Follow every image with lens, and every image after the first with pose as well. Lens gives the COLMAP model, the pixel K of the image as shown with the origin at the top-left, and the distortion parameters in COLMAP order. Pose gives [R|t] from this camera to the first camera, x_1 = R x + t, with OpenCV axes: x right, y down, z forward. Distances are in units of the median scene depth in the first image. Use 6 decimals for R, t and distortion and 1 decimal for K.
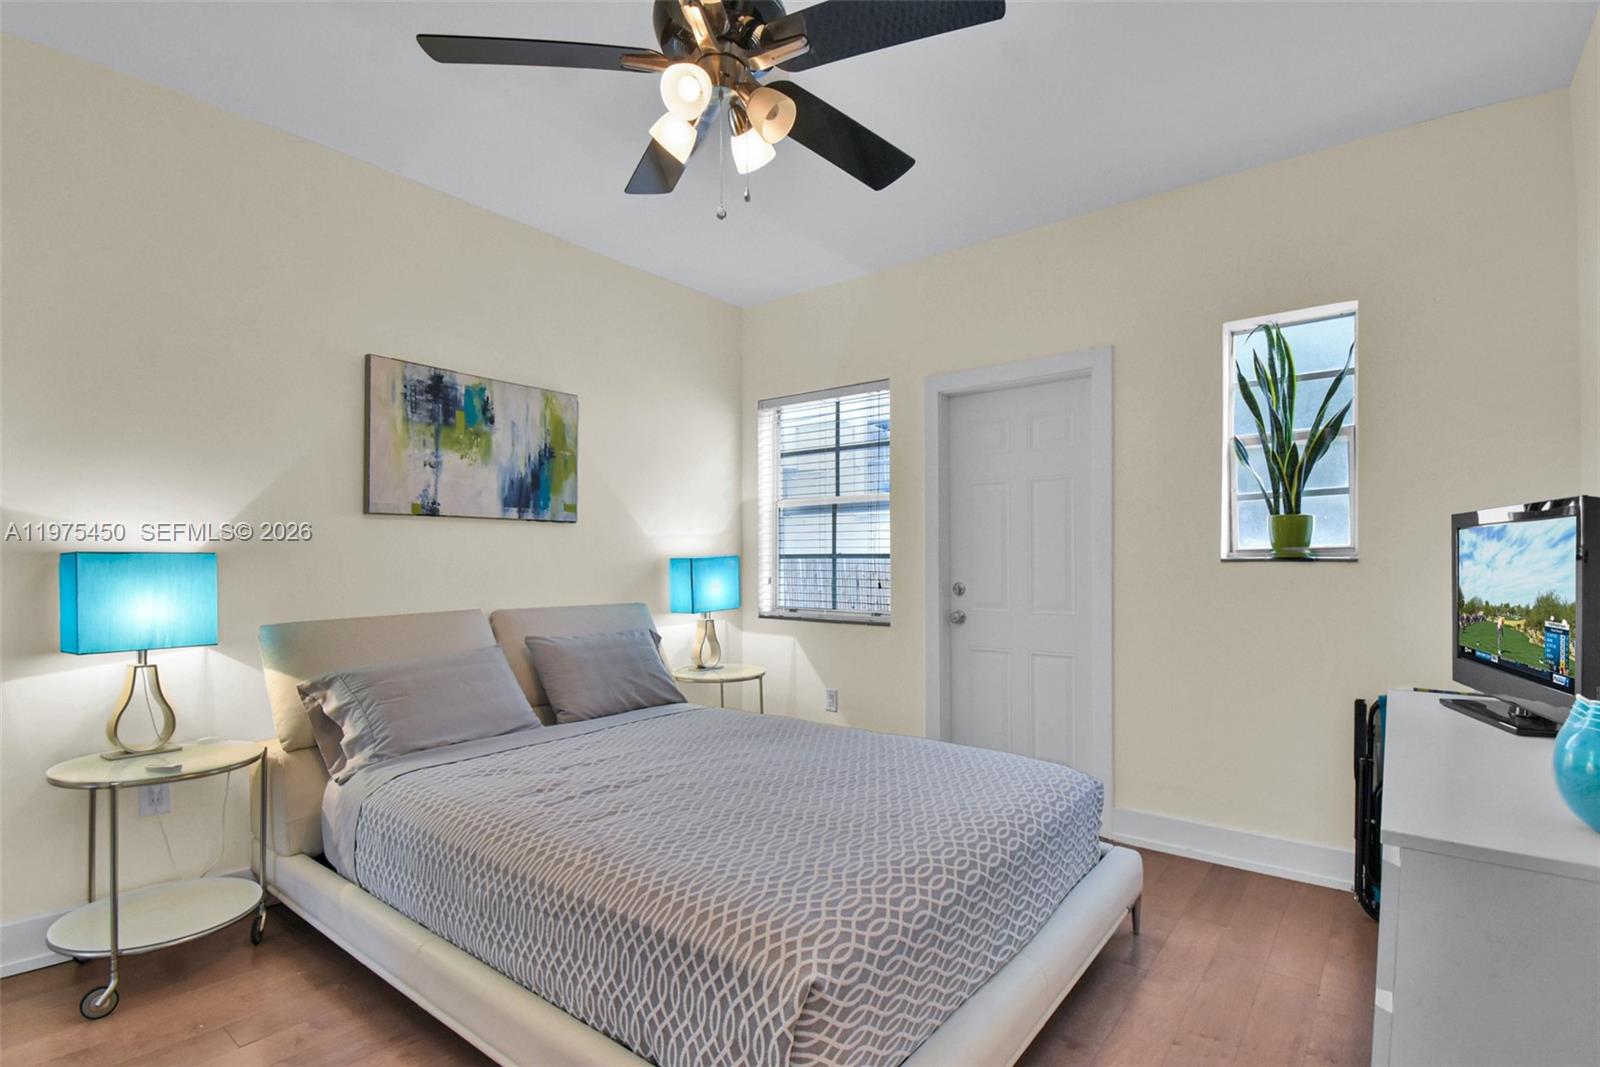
lens RADIAL K [[755.2, 0, 803.7], [0, 755.2, 561.1], [0, 0, 1]] dist [0.001439, 0.000144]
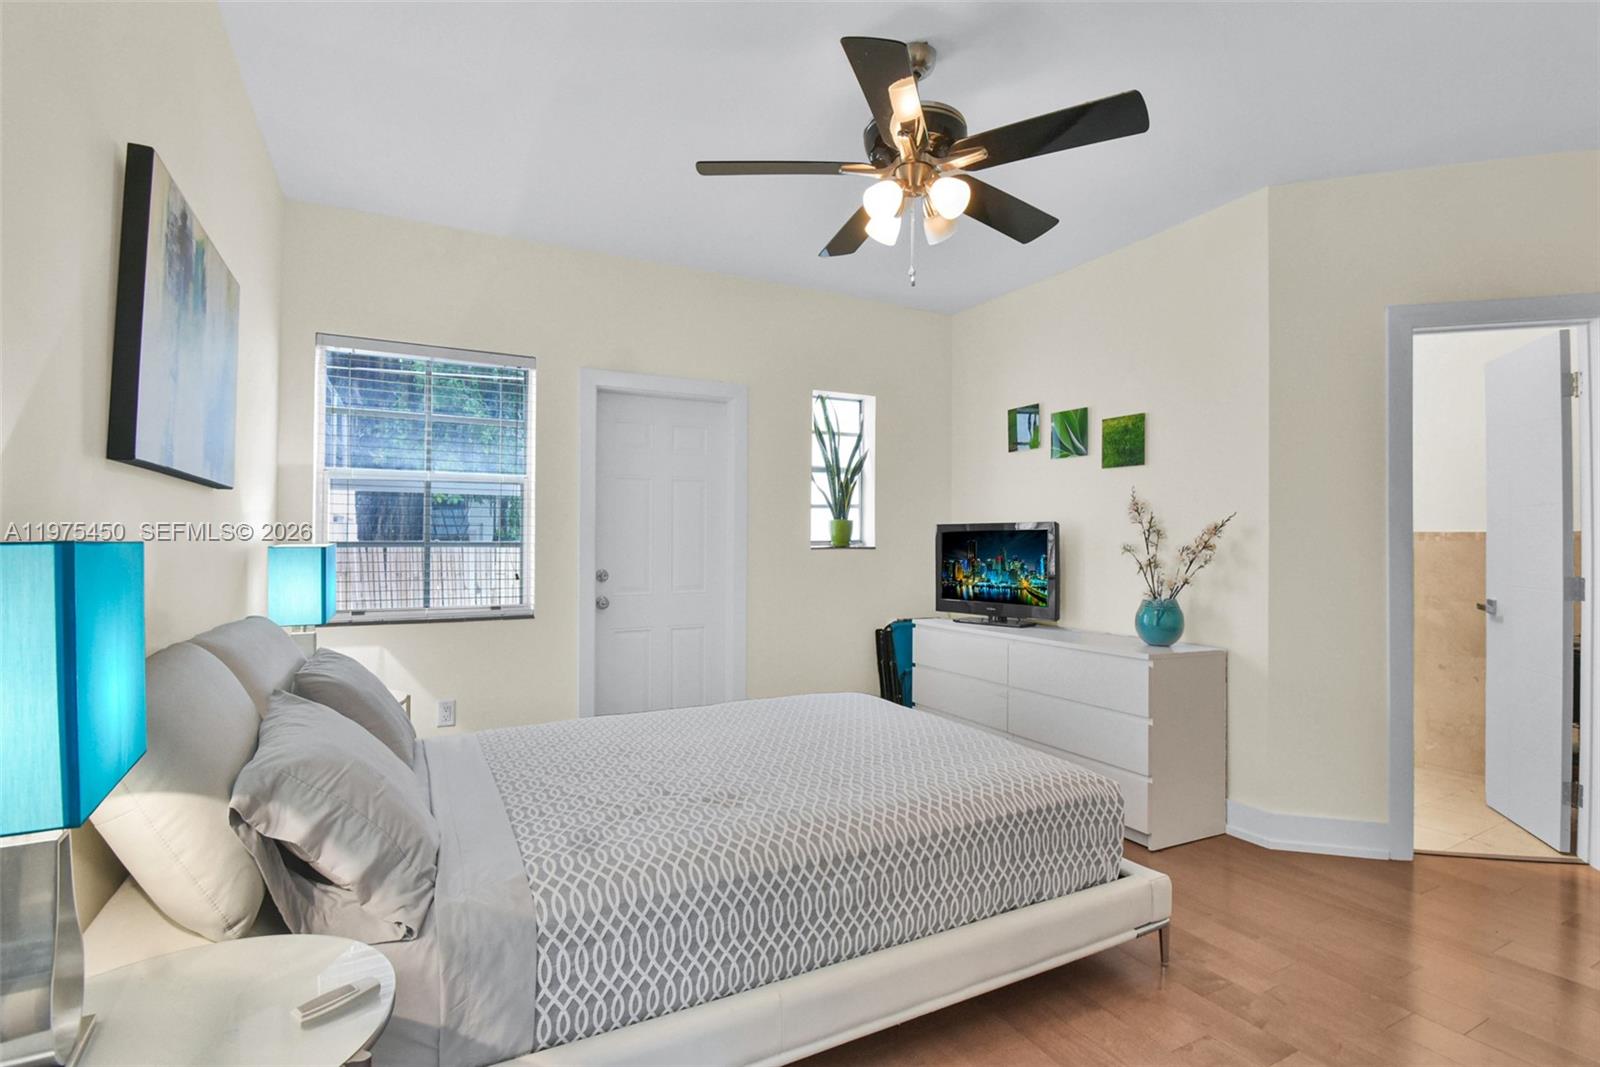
lens RADIAL K [[780.4, 0, 800.0], [0, 780.4, 533.5], [0, 0, 1]] dist [0.000223, -0.000006]
pose [[0.423027, 0.009528, 0.906067, -0.848669], [0.001041, 0.999939, -0.011001, -0.012567], [-0.906116, 0.005596, 0.422992, 0.374789]]
